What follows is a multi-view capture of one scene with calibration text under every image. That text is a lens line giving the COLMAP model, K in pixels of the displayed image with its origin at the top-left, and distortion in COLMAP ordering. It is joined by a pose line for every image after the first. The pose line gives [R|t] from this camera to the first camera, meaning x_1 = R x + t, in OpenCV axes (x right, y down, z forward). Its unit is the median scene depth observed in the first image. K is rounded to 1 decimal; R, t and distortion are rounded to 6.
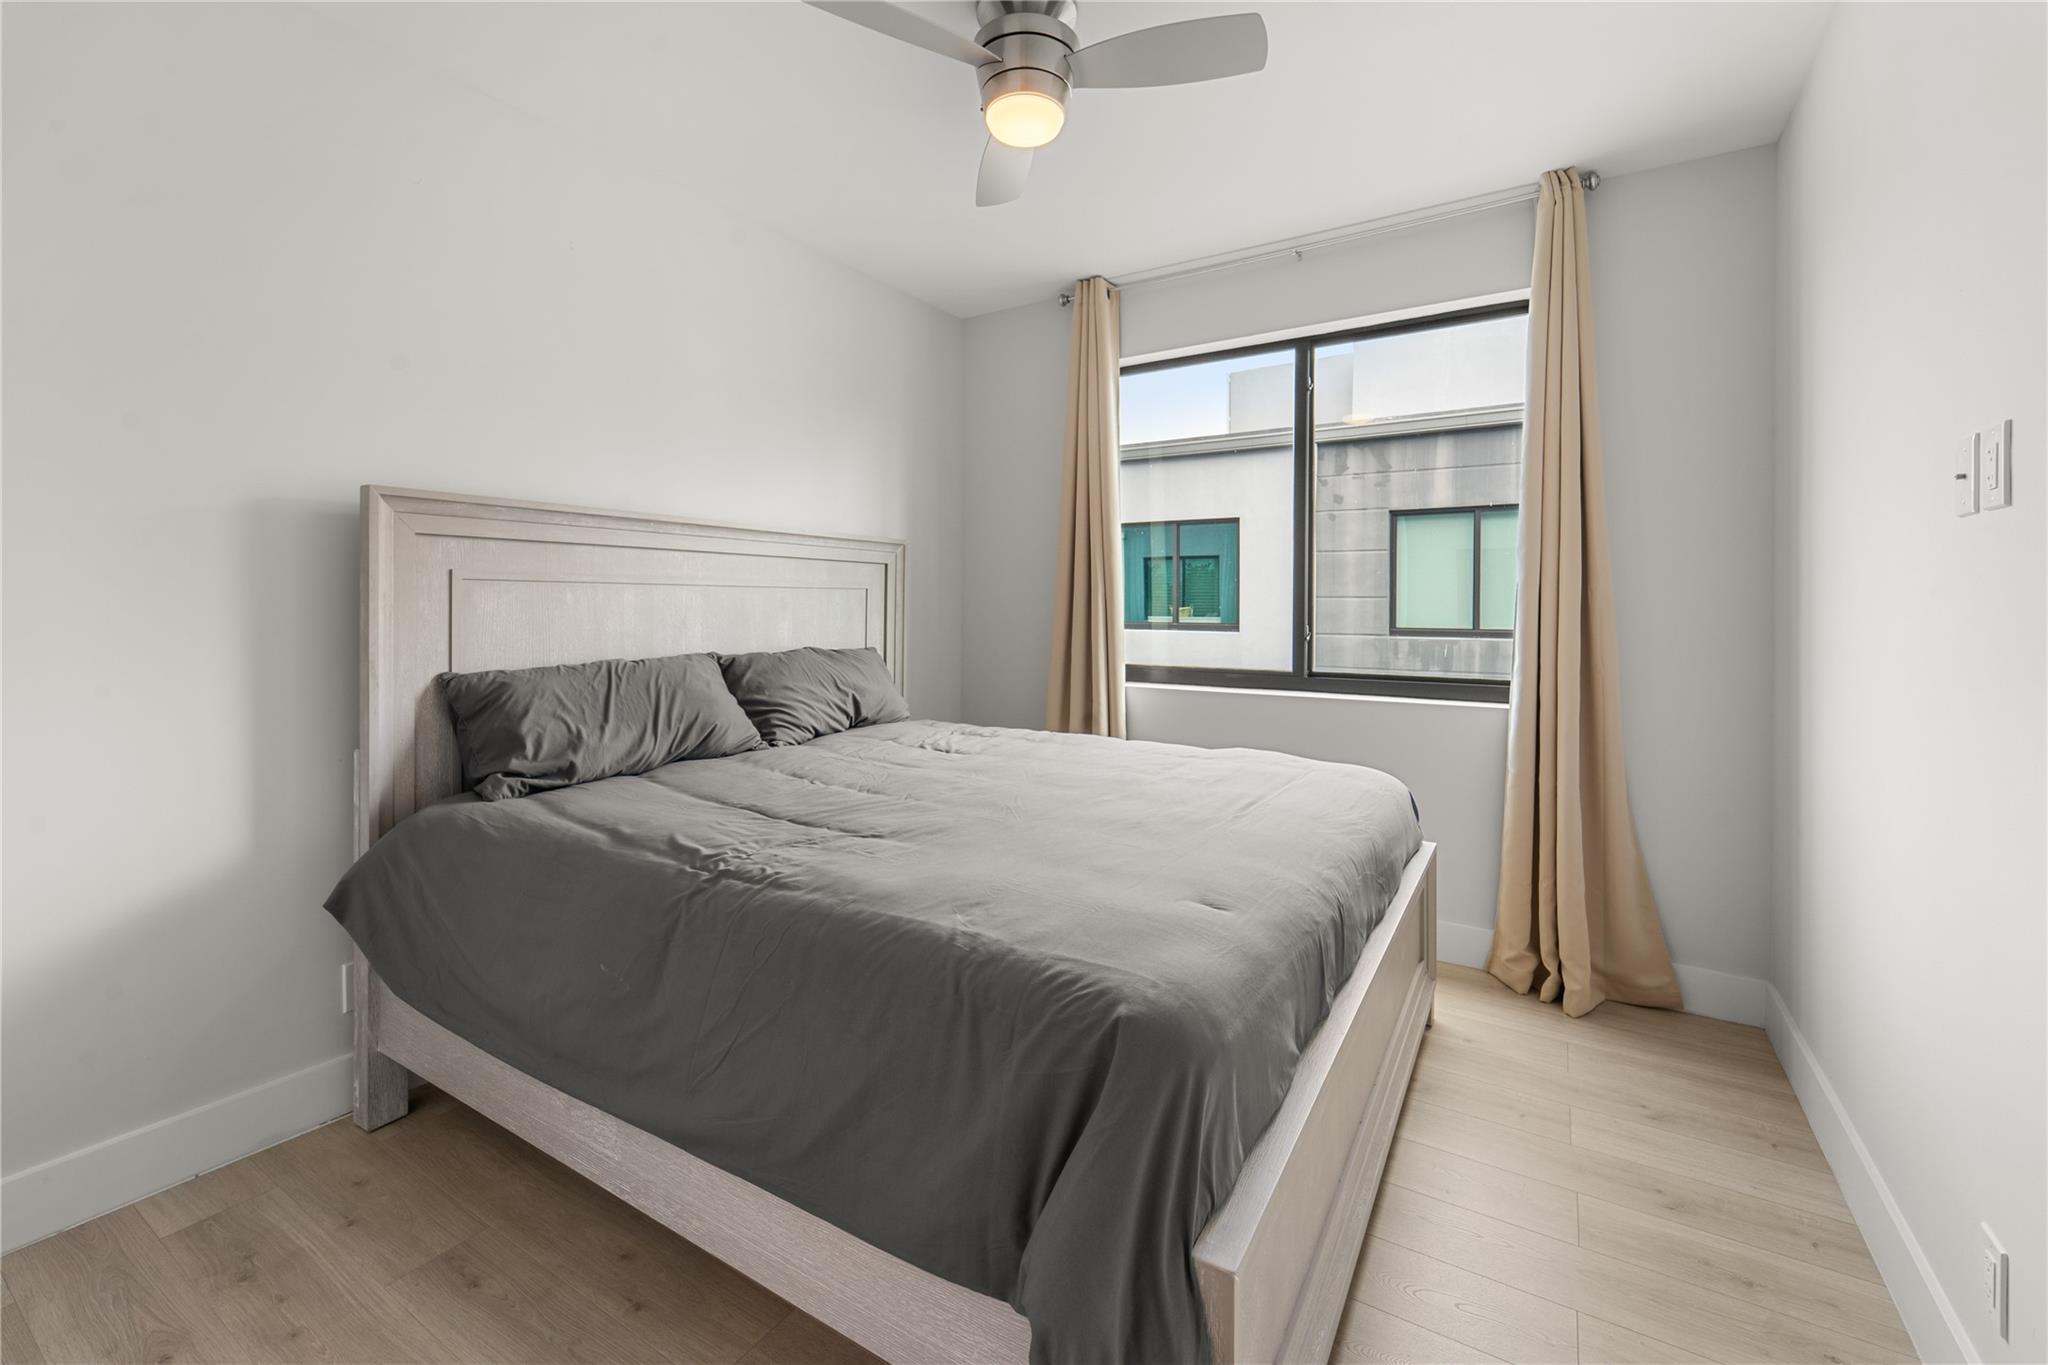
lens RADIAL K [[864.9, 0, 1024.4], [0, 864.9, 613.5], [0, 0, 1]] dist [0.000712, 0.000051]
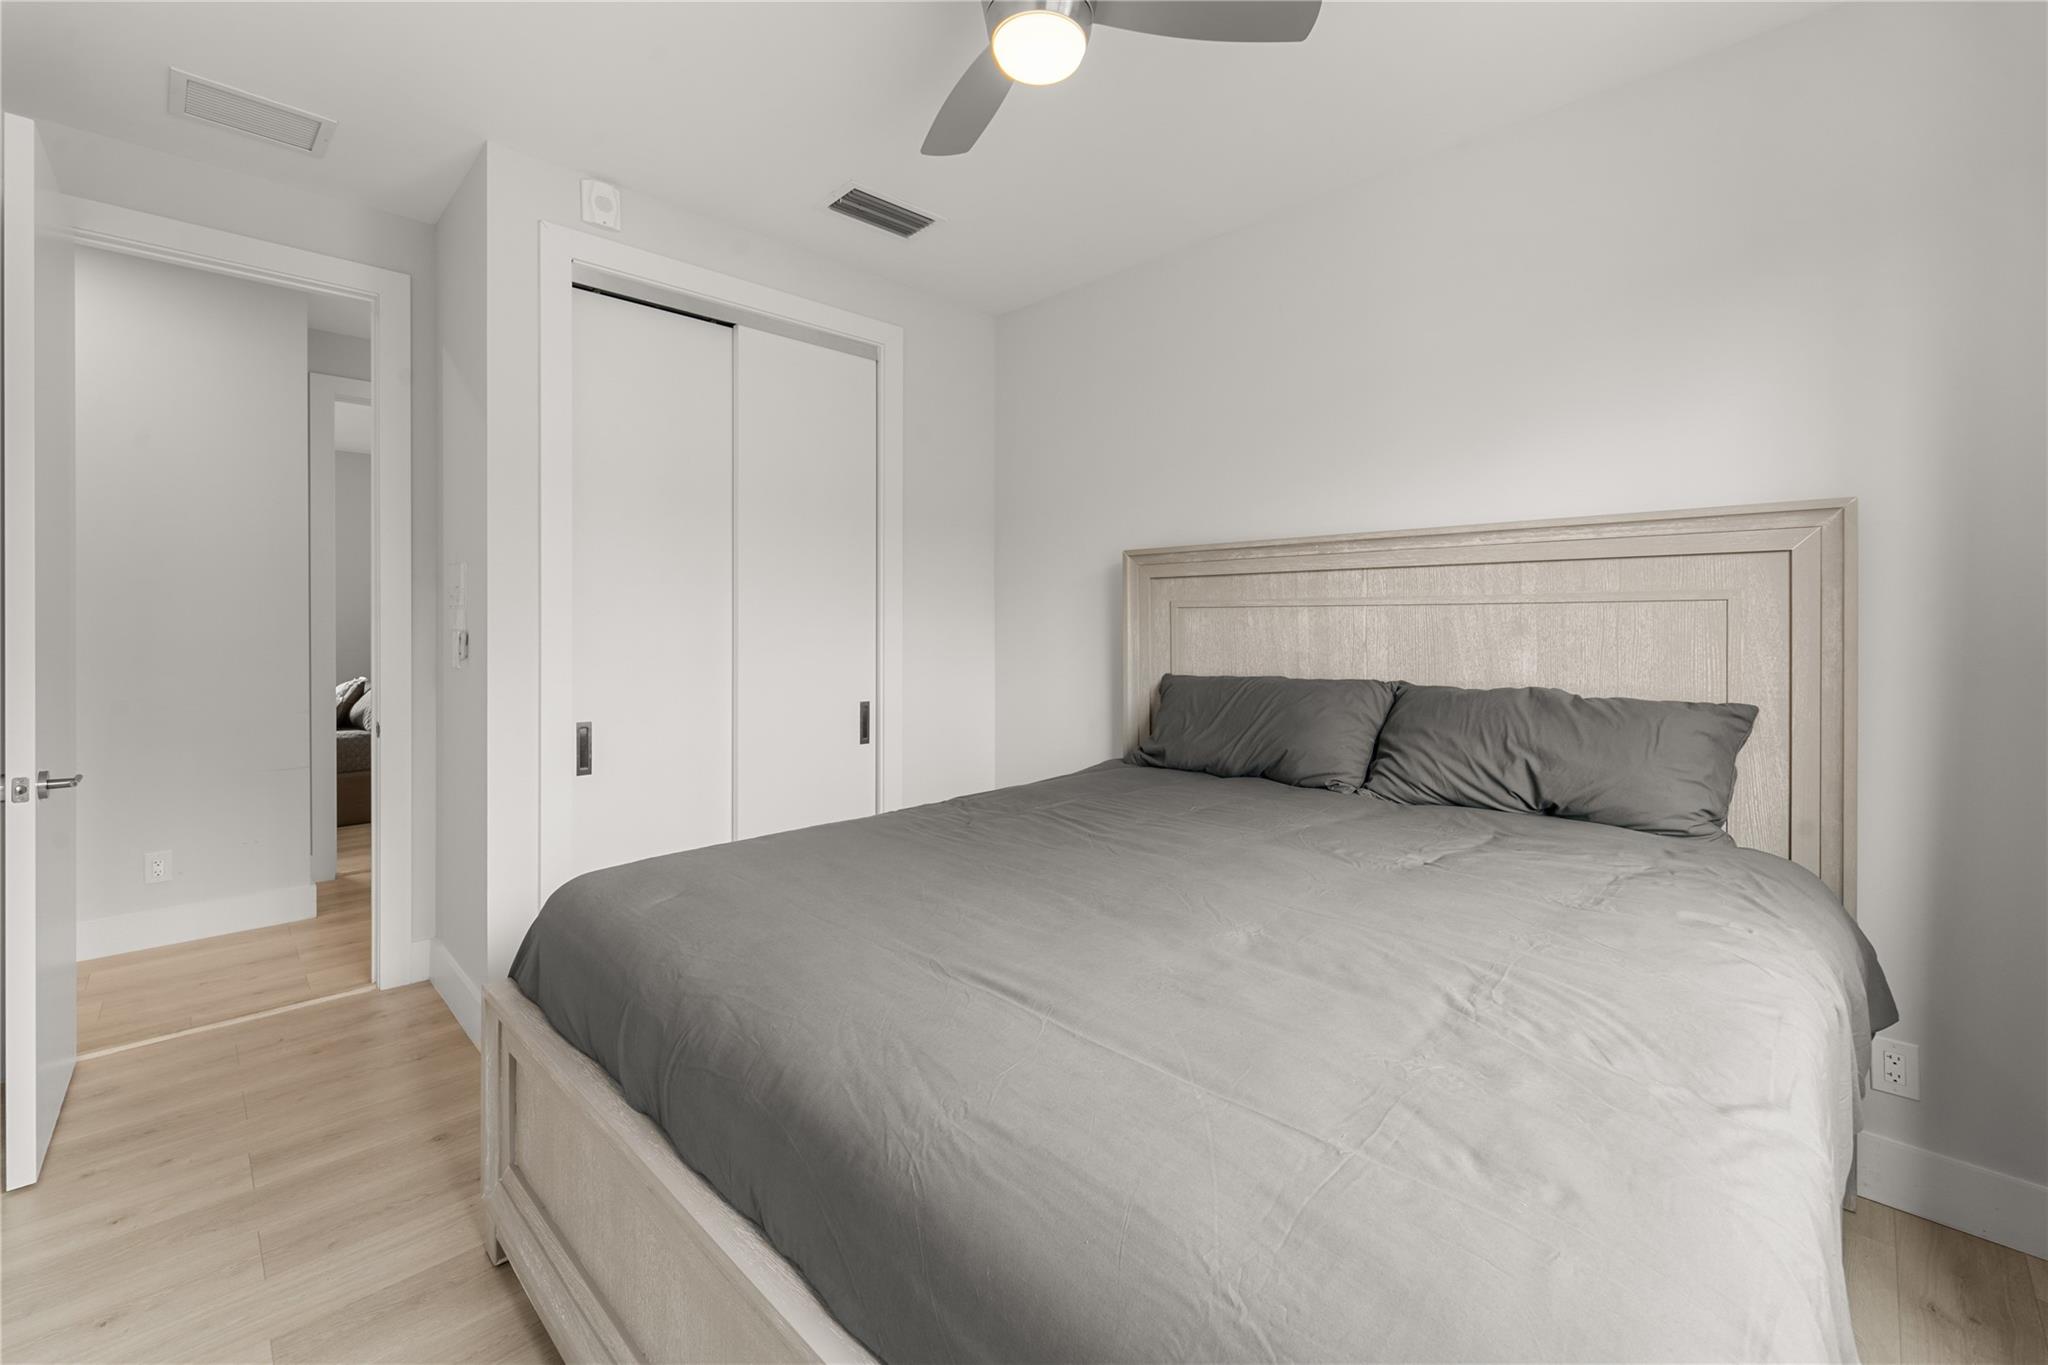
lens RADIAL K [[864.9, 0, 1024.4], [0, 864.9, 613.5], [0, 0, 1]] dist [0.000712, 0.000051]
pose [[-0.224630, -0.009694, -0.974396, 0.645178], [-0.009682, 0.999923, -0.007716, -0.014568], [0.974396, 0.007701, -0.224707, 0.911392]]
